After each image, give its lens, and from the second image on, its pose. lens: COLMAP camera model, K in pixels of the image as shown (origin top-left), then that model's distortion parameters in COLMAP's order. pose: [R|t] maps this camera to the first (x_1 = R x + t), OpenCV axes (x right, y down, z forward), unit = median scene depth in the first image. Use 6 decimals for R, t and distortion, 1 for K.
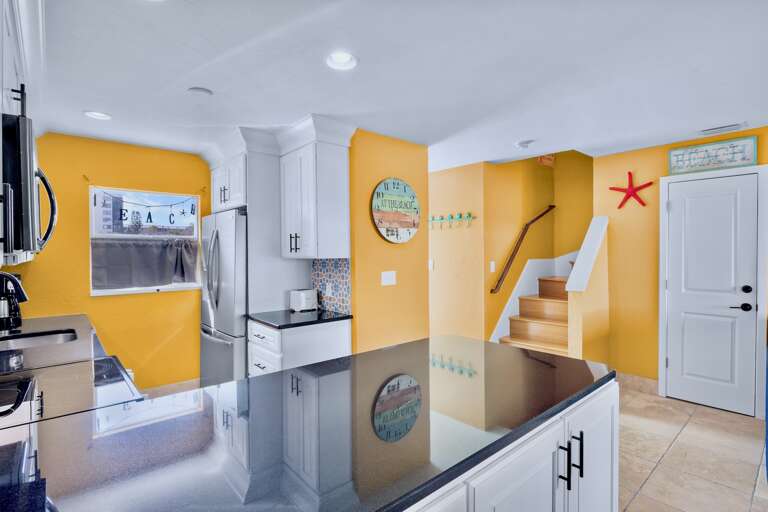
lens RADIAL K [[379.1, 0, 380.9], [0, 379.1, 257.2], [0, 0, 1]] dist [-0.005794, -0.002433]
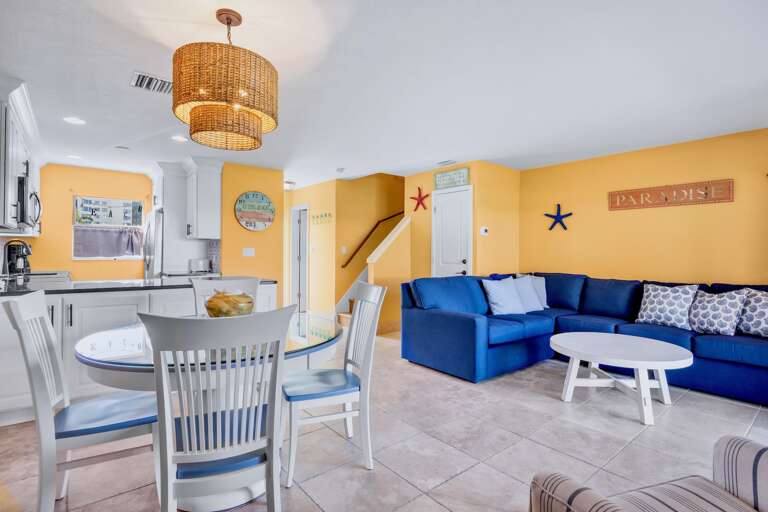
lens RADIAL K [[379.1, 0, 382.8], [0, 379.1, 251.0], [0, 0, 1]] dist [-0.005794, -0.002433]
pose [[0.999287, 0.012903, -0.035482, 0.644293], [-0.013609, 0.999713, -0.019727, 0.073551], [0.035218, 0.020196, 0.999176, -0.602130]]
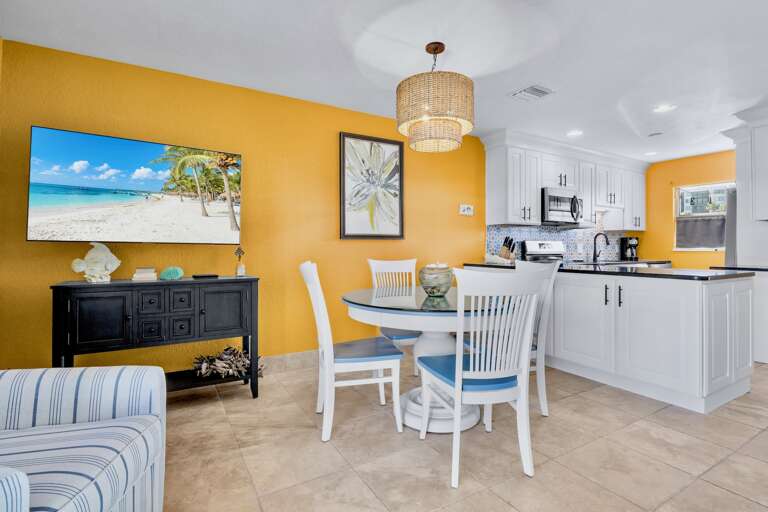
lens RADIAL K [[379.1, 0, 384.4], [0, 379.1, 247.8], [0, 0, 1]] dist [-0.005794, -0.002433]
pose [[-0.173646, 0.002702, -0.984804, 1.122209], [-0.008462, 0.999955, 0.004236, 0.088656], [0.984772, 0.009069, -0.173615, 0.001551]]
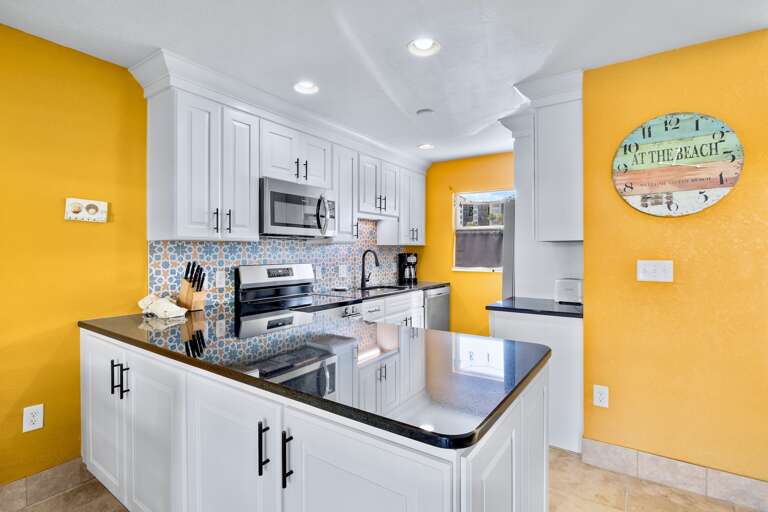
lens RADIAL K [[379.1, 0, 382.3], [0, 379.1, 253.6], [0, 0, 1]] dist [-0.005794, -0.002433]
pose [[0.256523, 0.014124, -0.966435, 0.520718], [-0.008878, 0.999885, 0.012257, 0.021636], [0.966497, 0.005436, 0.256619, 0.369836]]
